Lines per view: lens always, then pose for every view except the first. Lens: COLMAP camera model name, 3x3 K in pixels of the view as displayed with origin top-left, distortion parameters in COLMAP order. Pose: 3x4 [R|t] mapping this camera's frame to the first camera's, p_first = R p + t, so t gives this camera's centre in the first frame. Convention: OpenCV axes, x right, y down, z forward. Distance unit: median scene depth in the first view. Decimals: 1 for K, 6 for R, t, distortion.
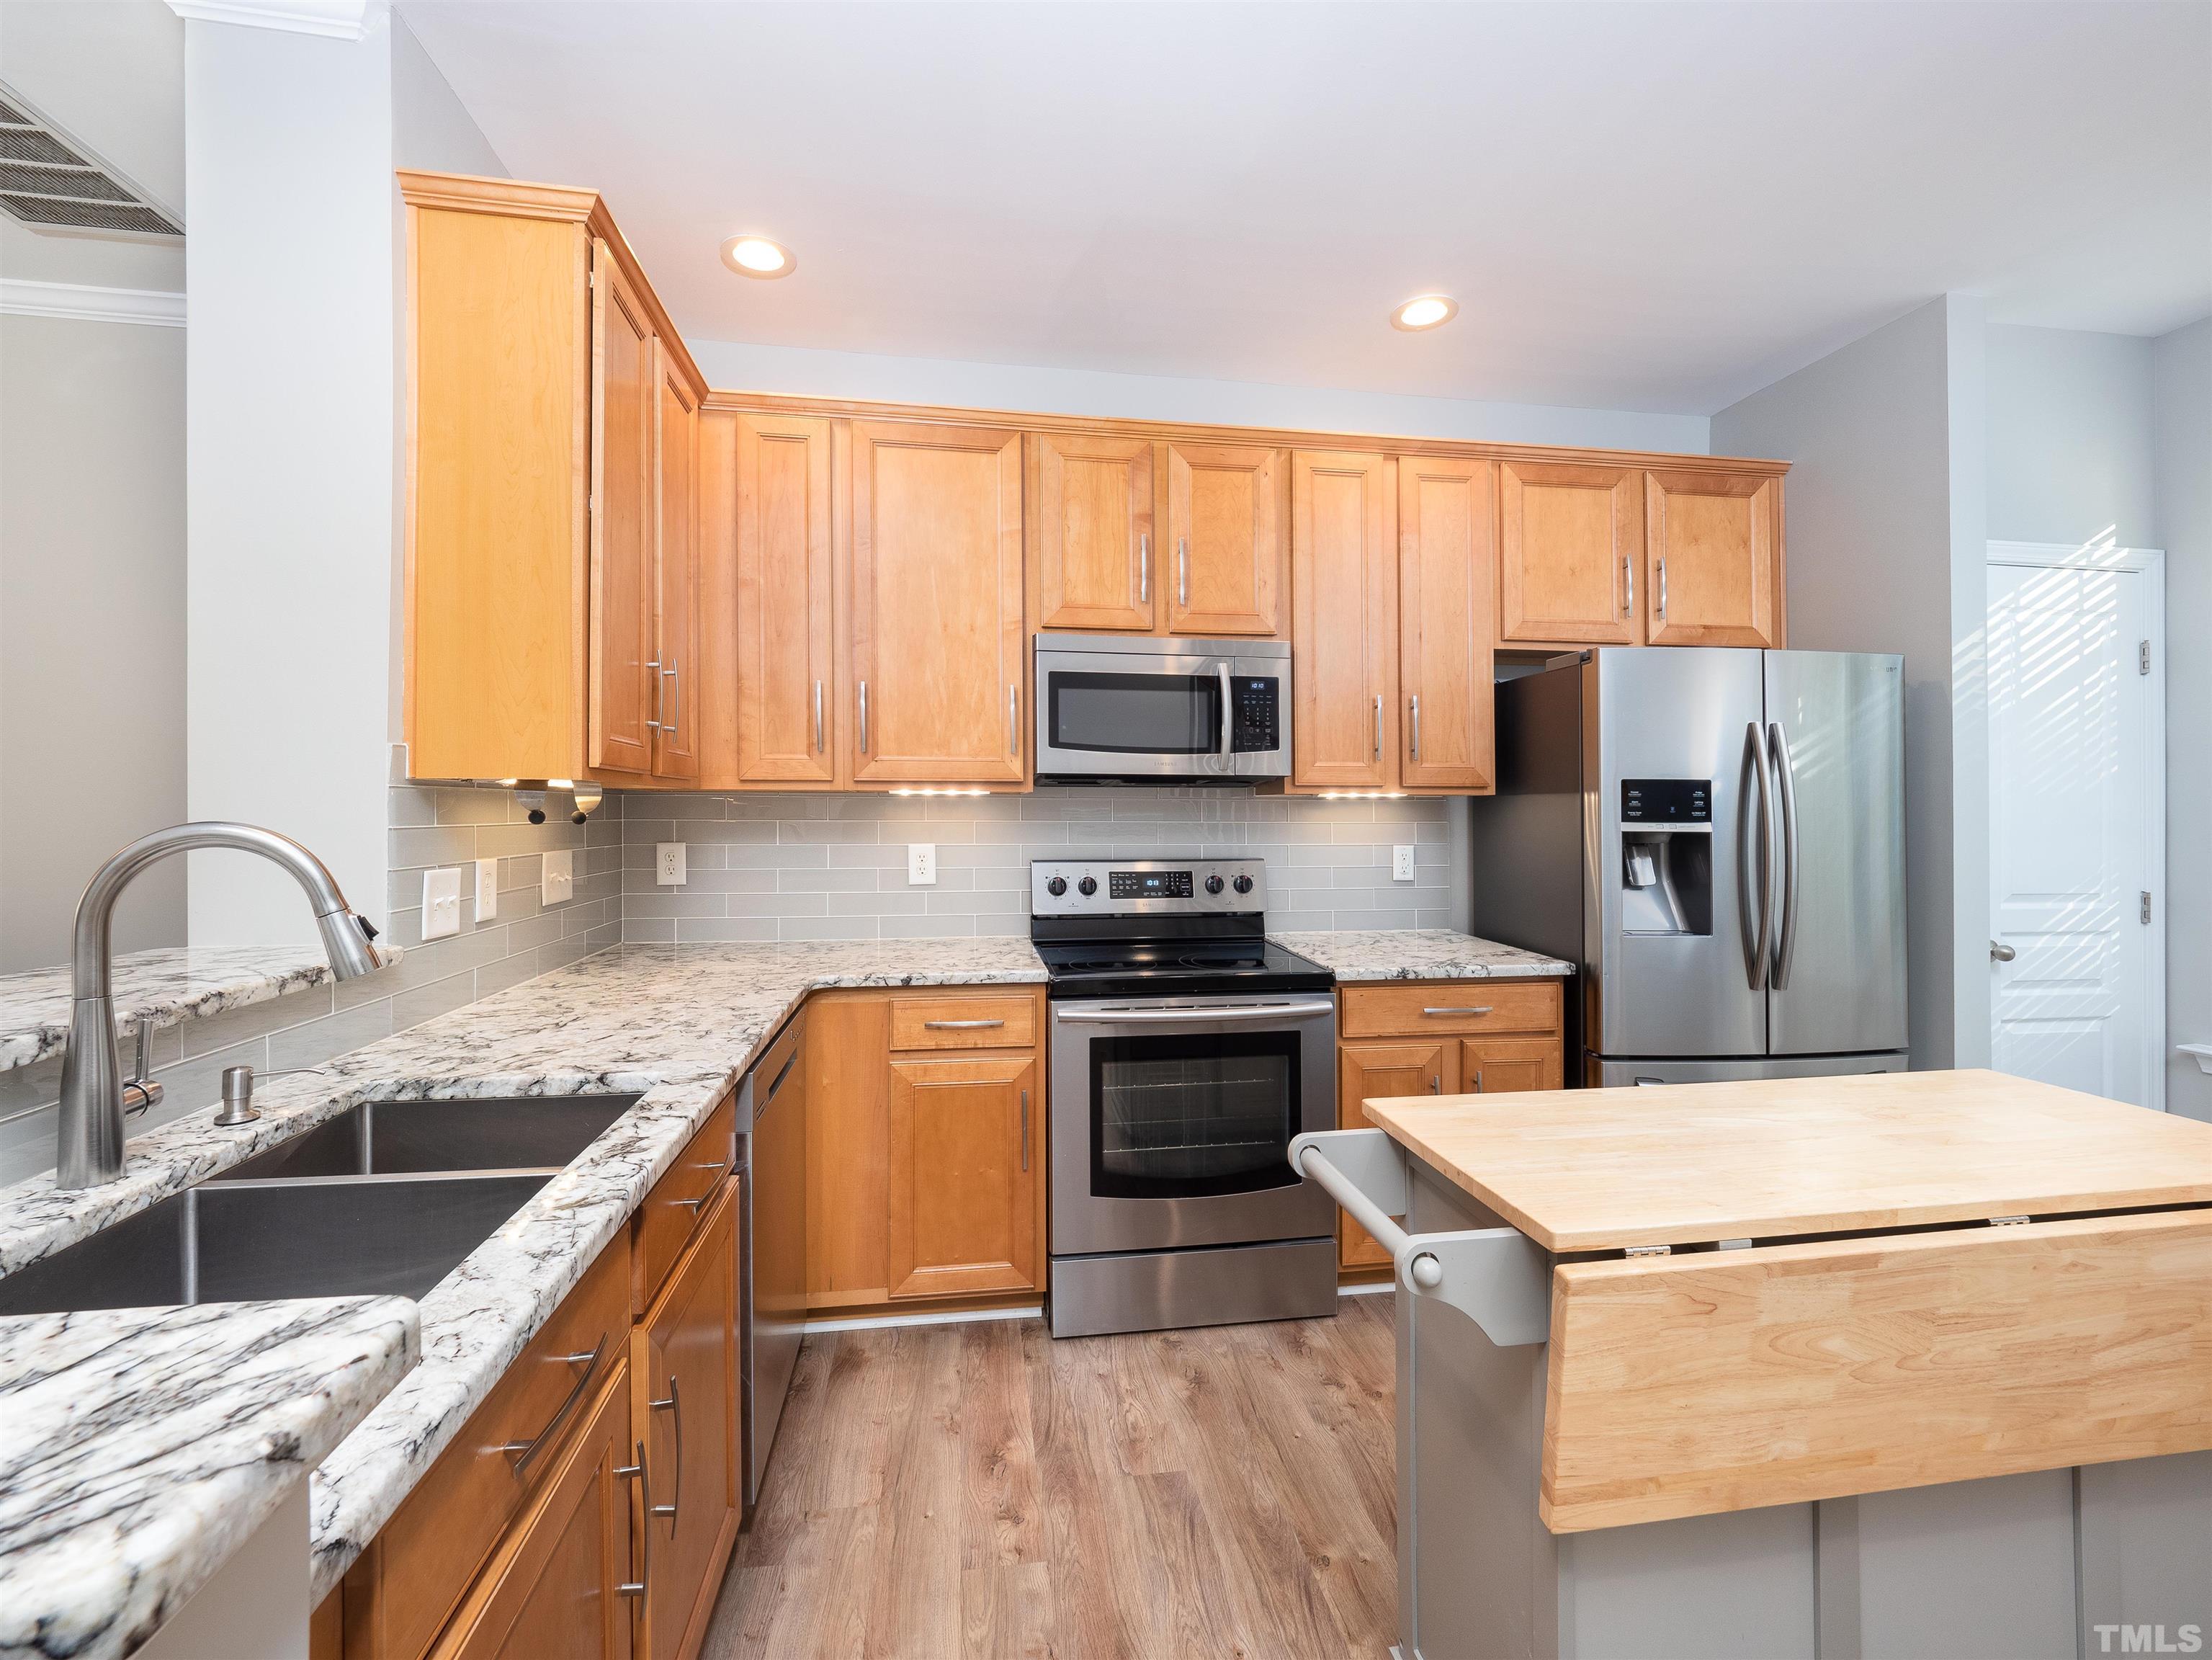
lens RADIAL K [[950.7, 0, 1099.5], [0, 950.7, 808.2], [0, 0, 1]] dist [-0.001412, -0.001109]
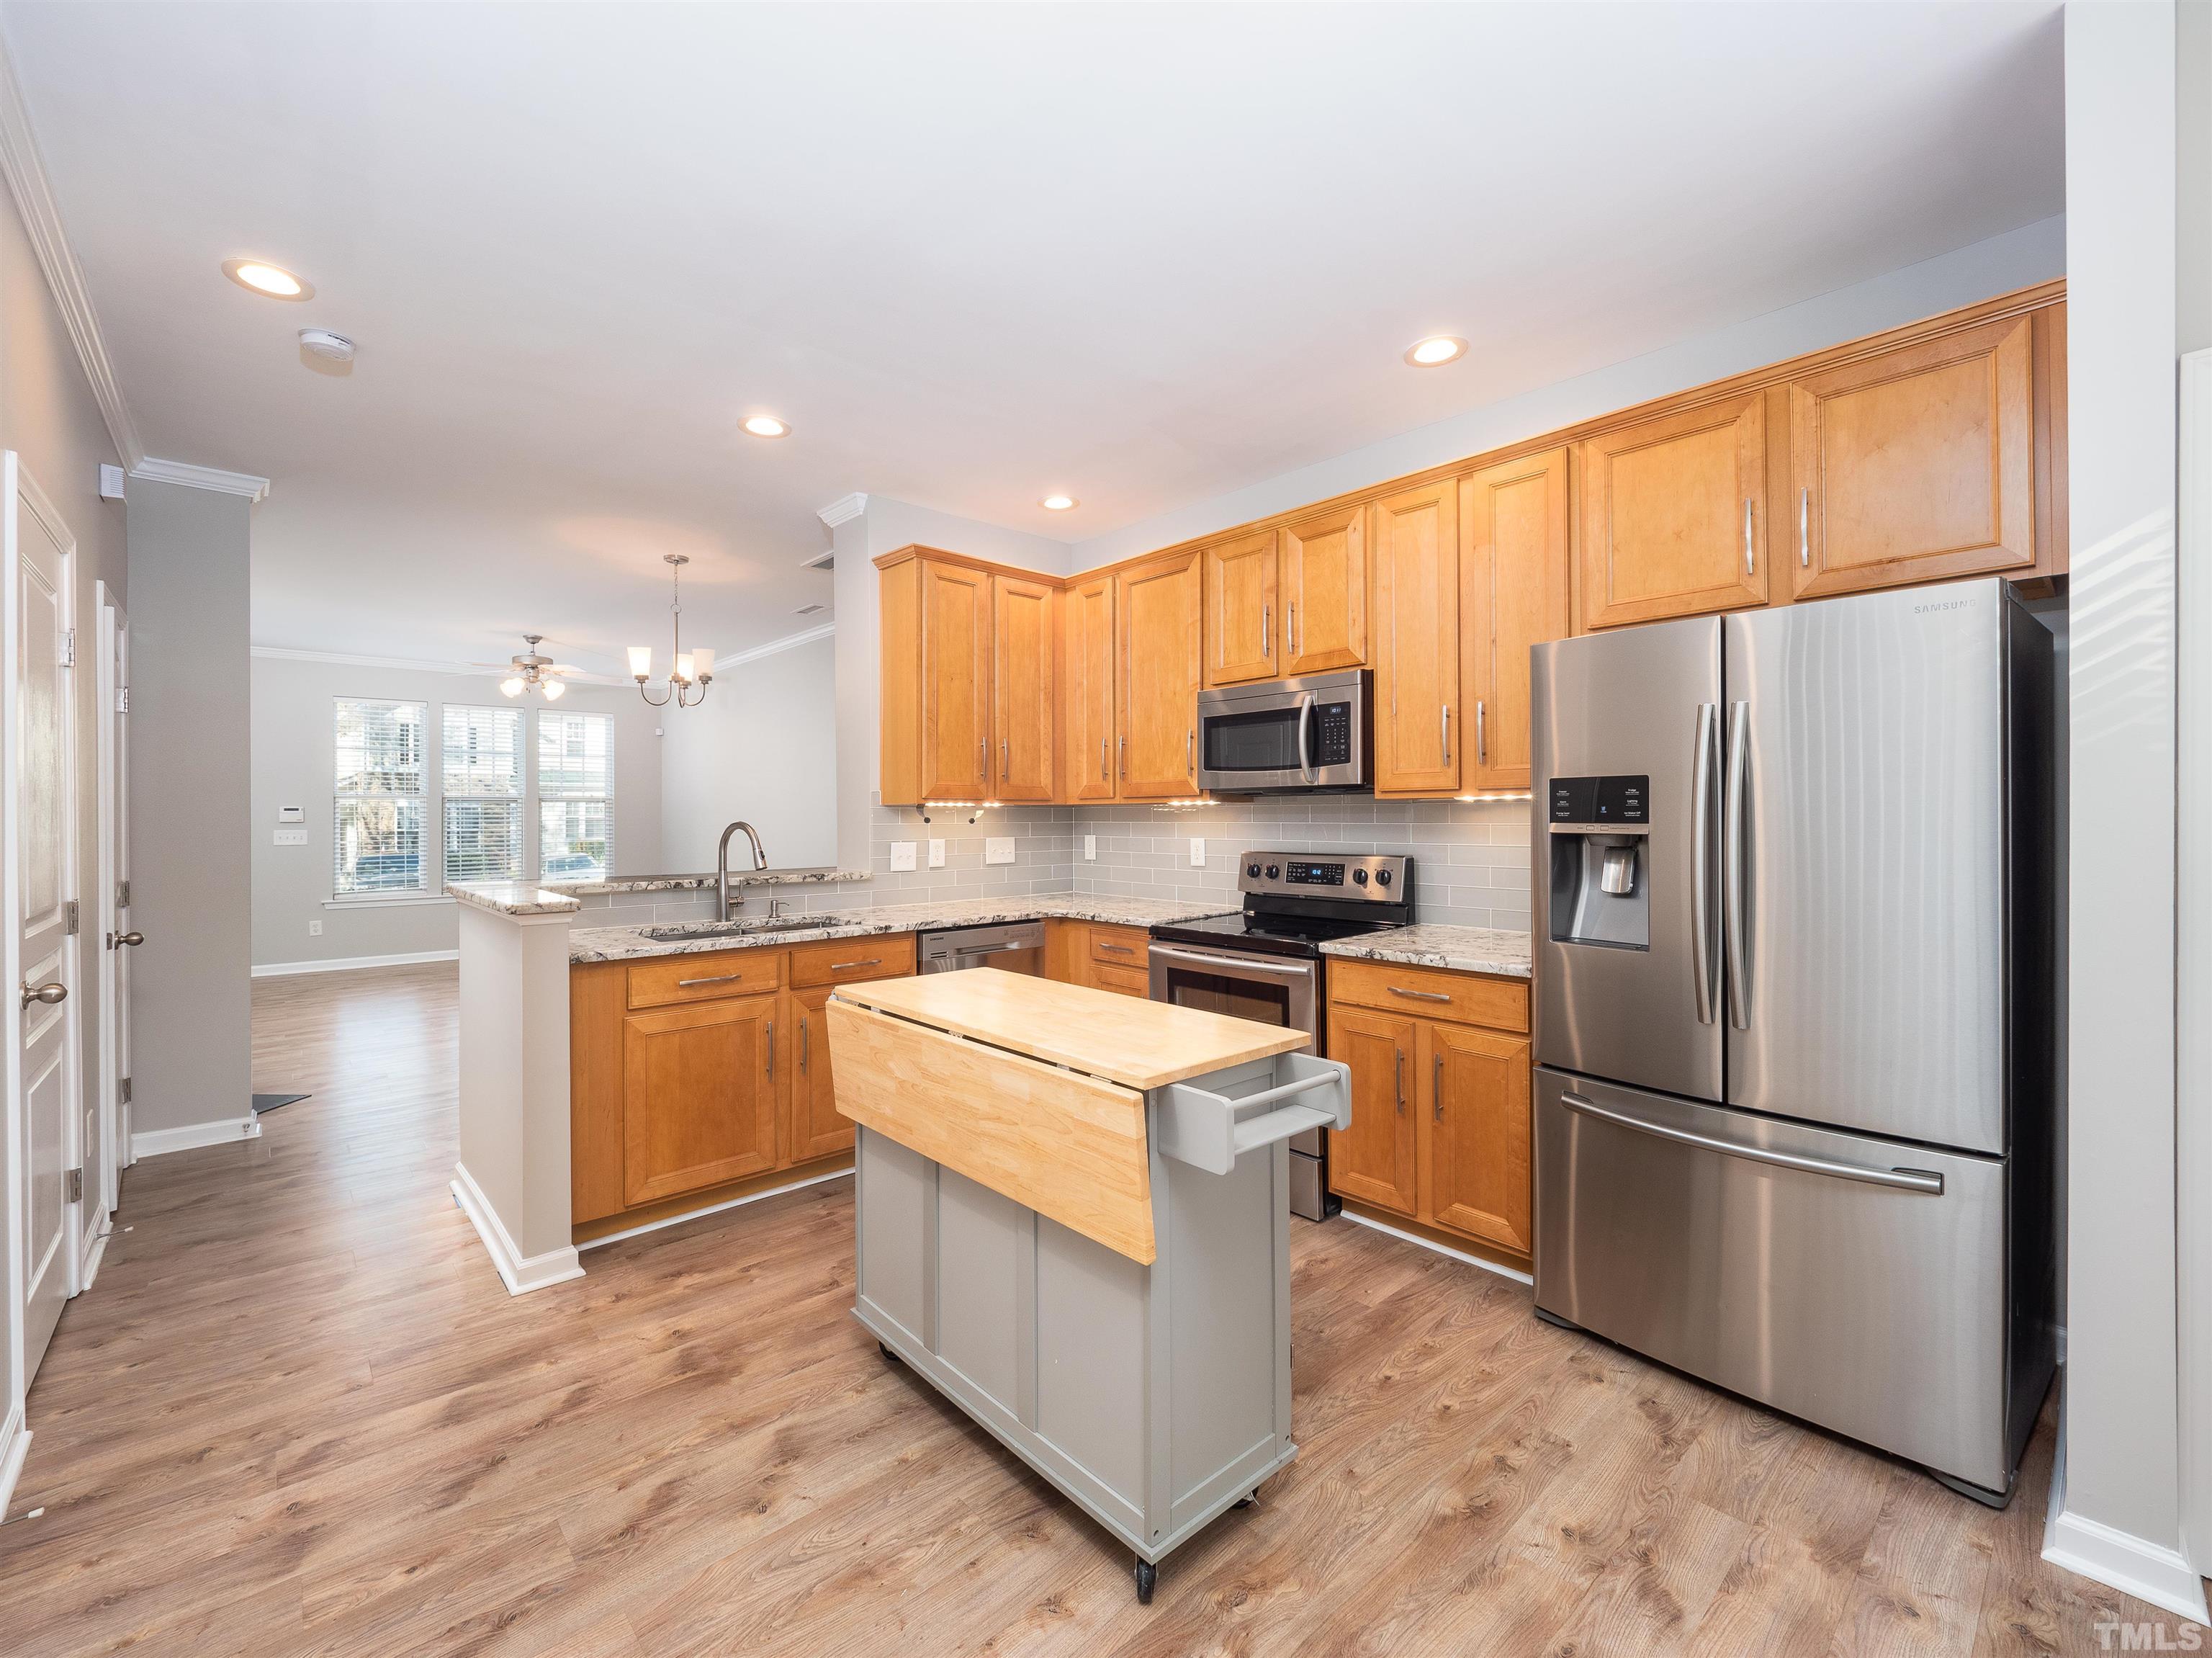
lens RADIAL K [[950.7, 0, 1103.3], [0, 950.7, 828.0], [0, 0, 1]] dist [-0.001412, -0.001109]
pose [[0.548195, 0.004742, -0.836337, 1.038721], [0.008415, 0.999902, 0.011185, 0.004720], [0.836308, -0.013170, 0.548101, 0.087822]]
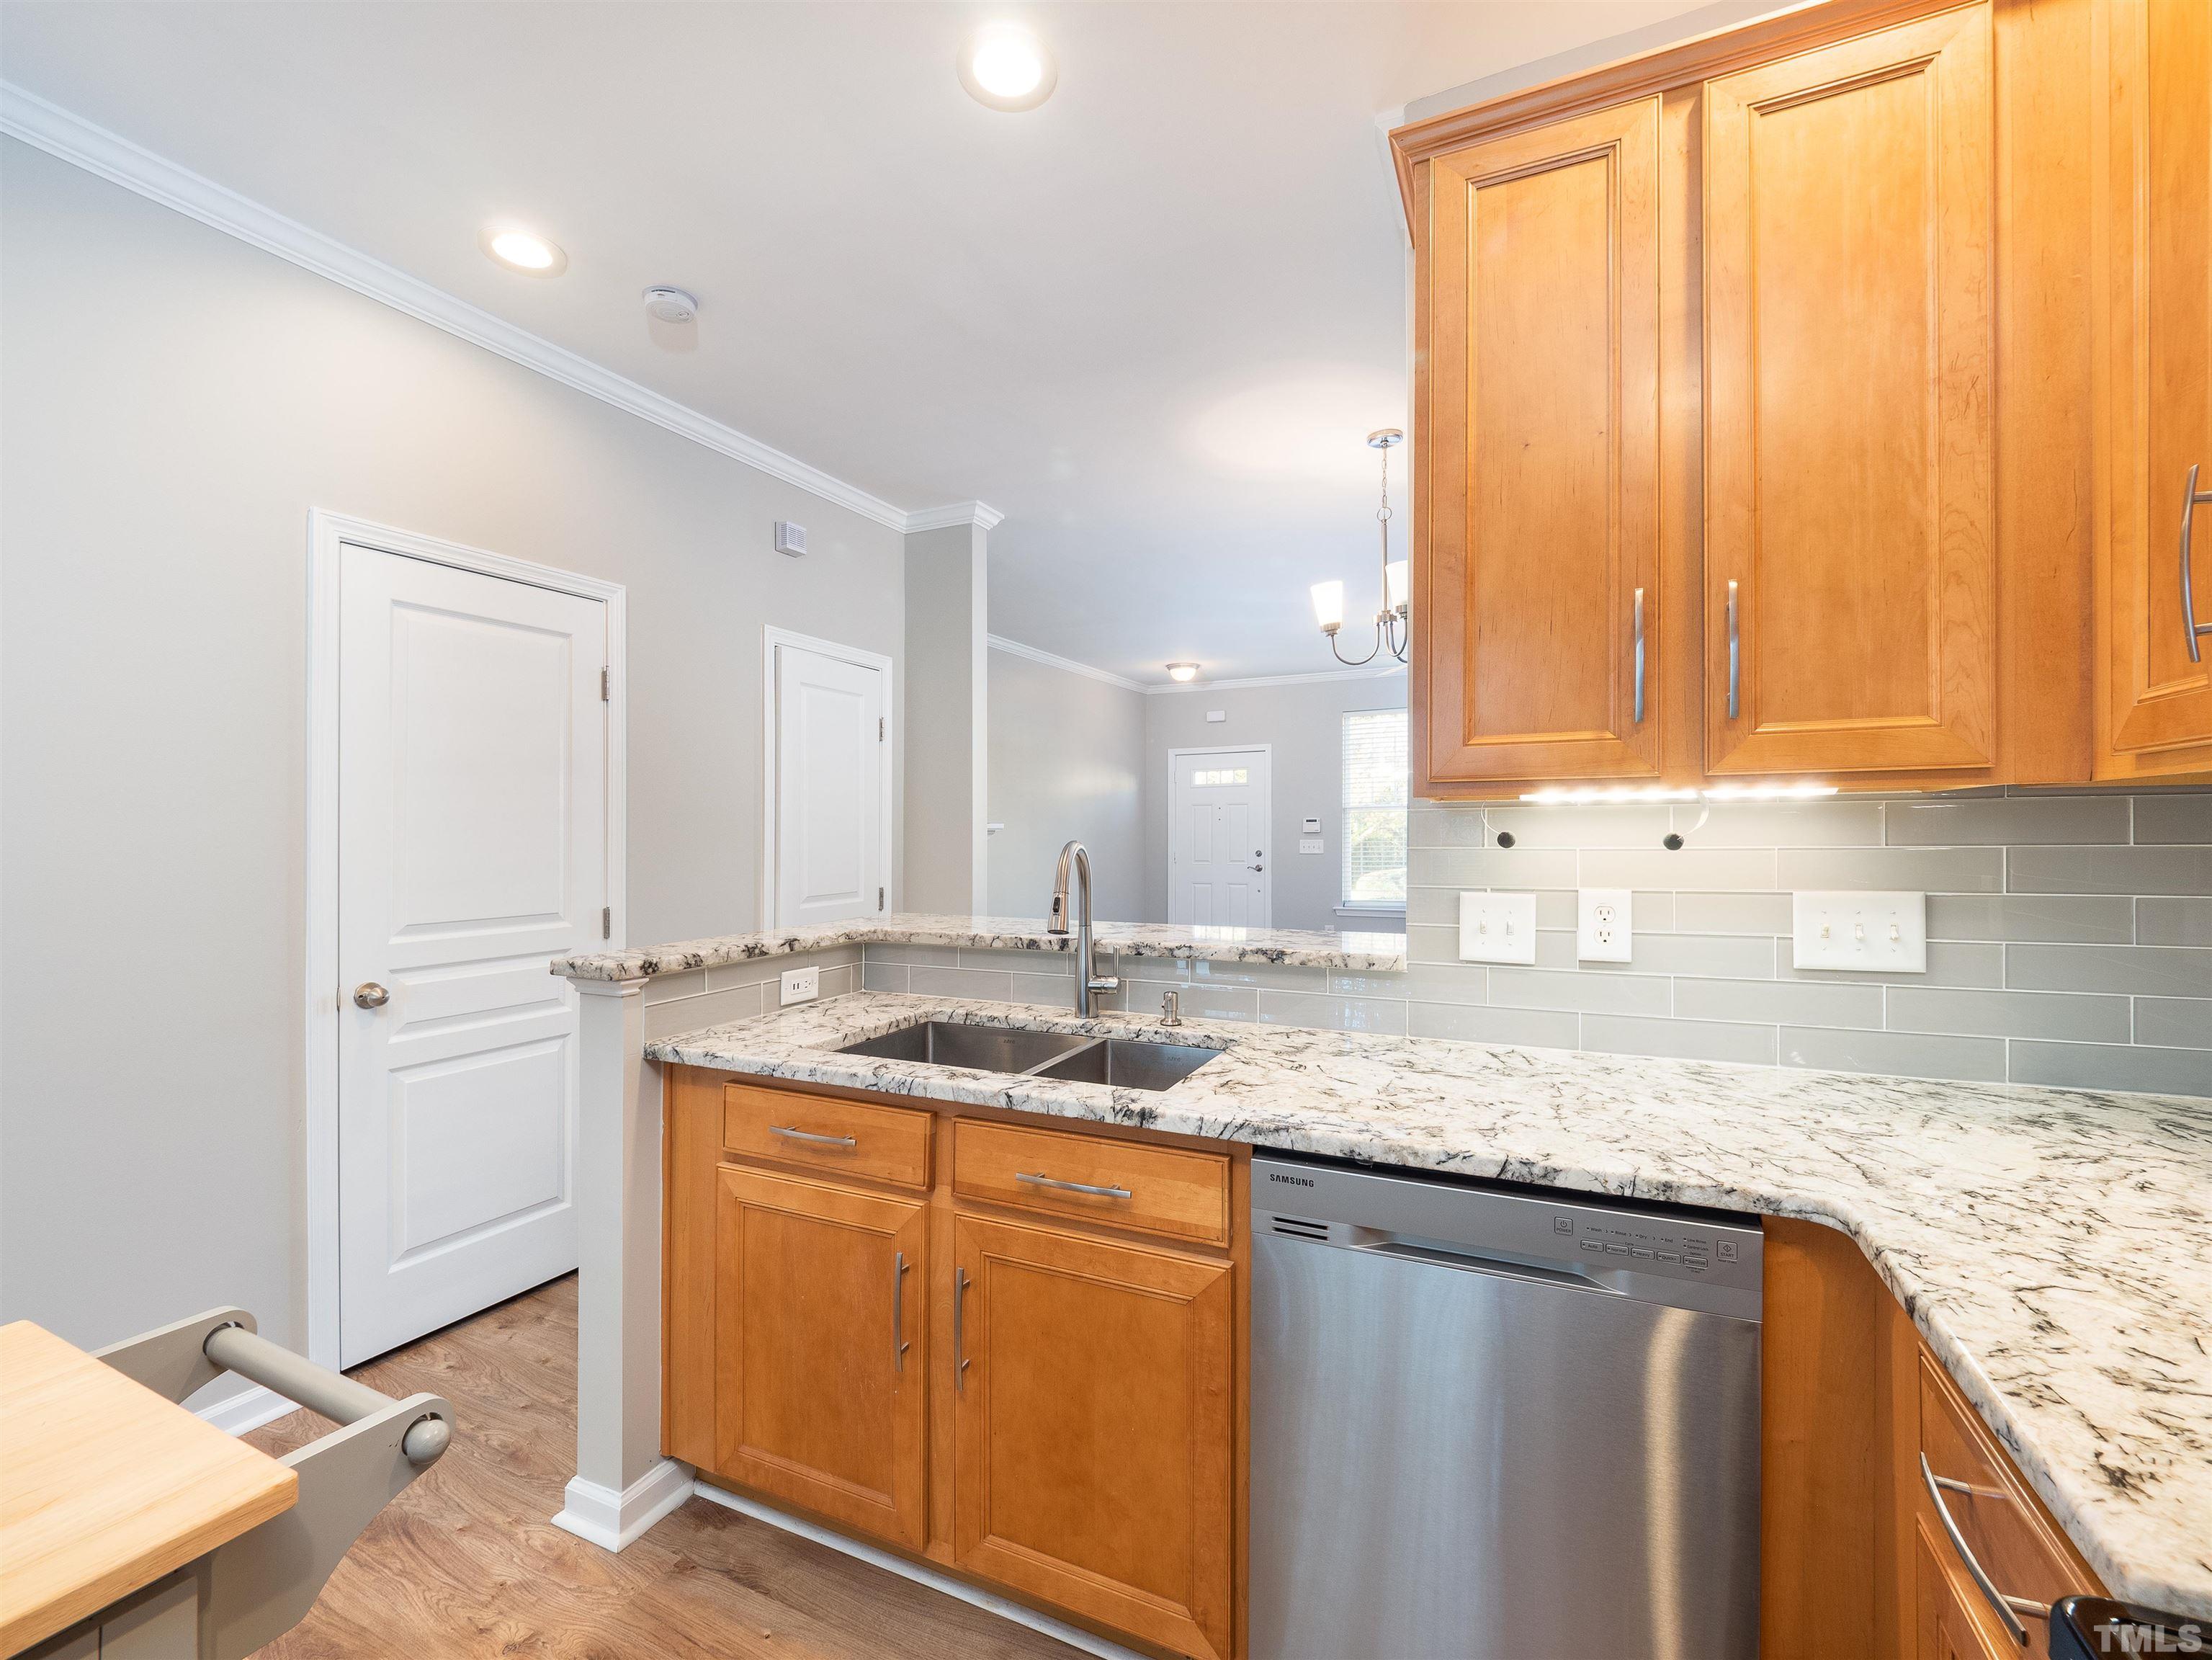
lens RADIAL K [[950.7, 0, 1092.1], [0, 950.7, 825.2], [0, 0, 1]] dist [-0.001412, -0.001109]
pose [[-0.575105, -0.004939, -0.818065, 0.225910], [0.007376, 0.999910, -0.011222, 0.002670], [0.818046, -0.012488, -0.575017, 0.825376]]
